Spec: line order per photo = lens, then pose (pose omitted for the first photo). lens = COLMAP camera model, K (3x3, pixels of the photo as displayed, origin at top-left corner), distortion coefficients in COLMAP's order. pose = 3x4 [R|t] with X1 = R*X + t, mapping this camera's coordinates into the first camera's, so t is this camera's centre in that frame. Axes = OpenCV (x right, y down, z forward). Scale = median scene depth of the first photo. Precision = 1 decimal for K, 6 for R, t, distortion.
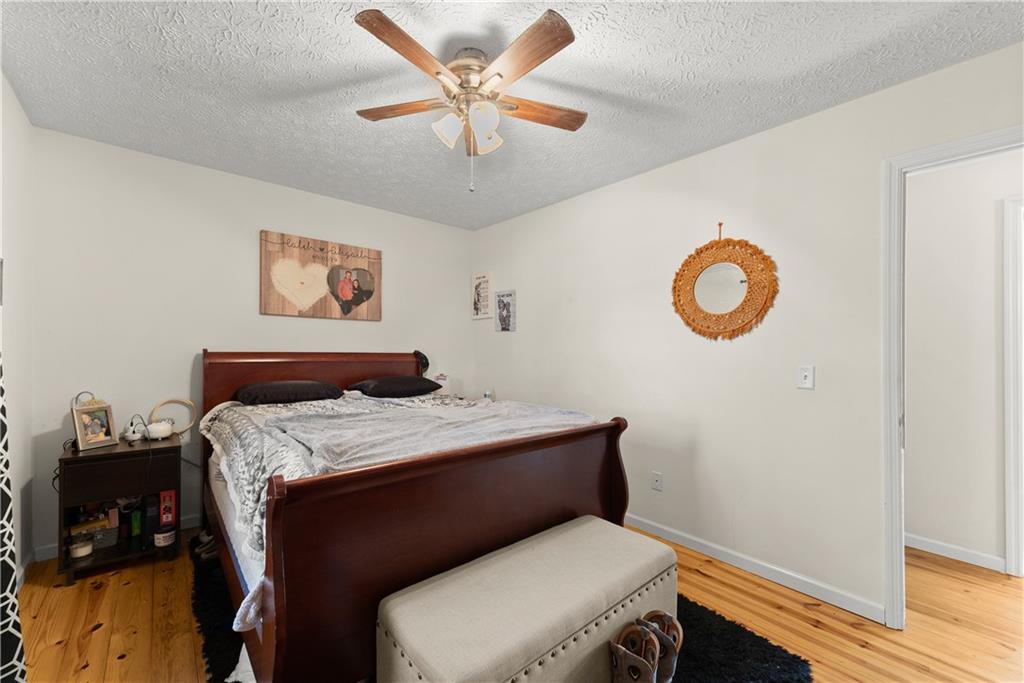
lens RADIAL K [[413.1, 0, 511.8], [0, 413.1, 341.8], [0, 0, 1]] dist [-0.000849, -0.000080]
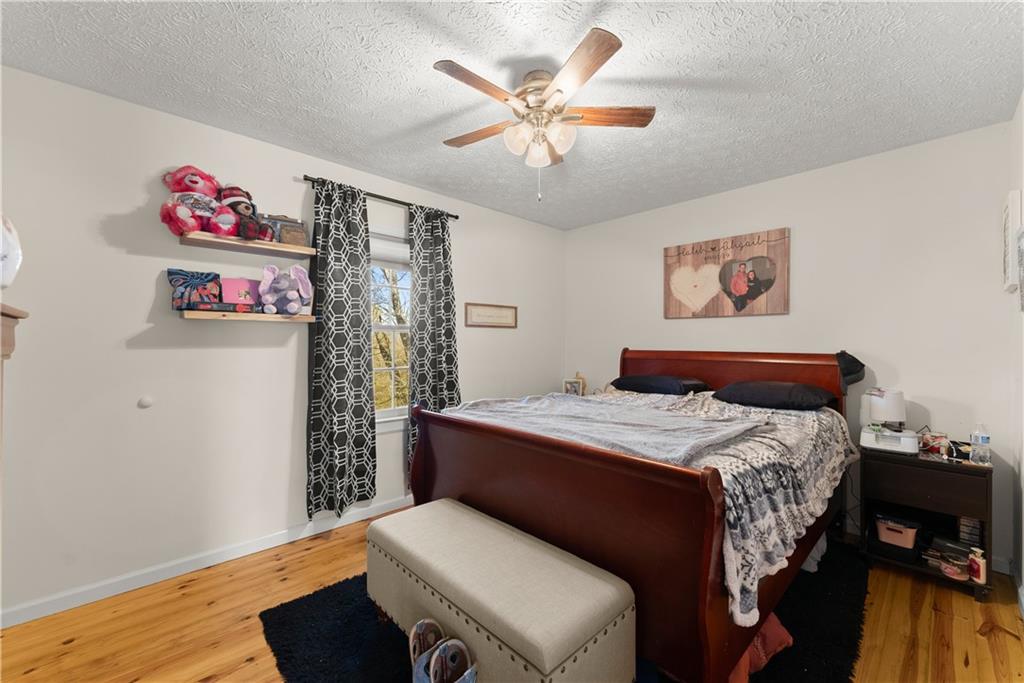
lens RADIAL K [[413.1, 0, 512.4], [0, 413.1, 346.5], [0, 0, 1]] dist [-0.000849, -0.000080]
pose [[0.032834, -0.002172, -0.999458, 0.535152], [0.009665, 0.999952, -0.001856, 0.011628], [0.999414, -0.009599, 0.032854, 0.481173]]
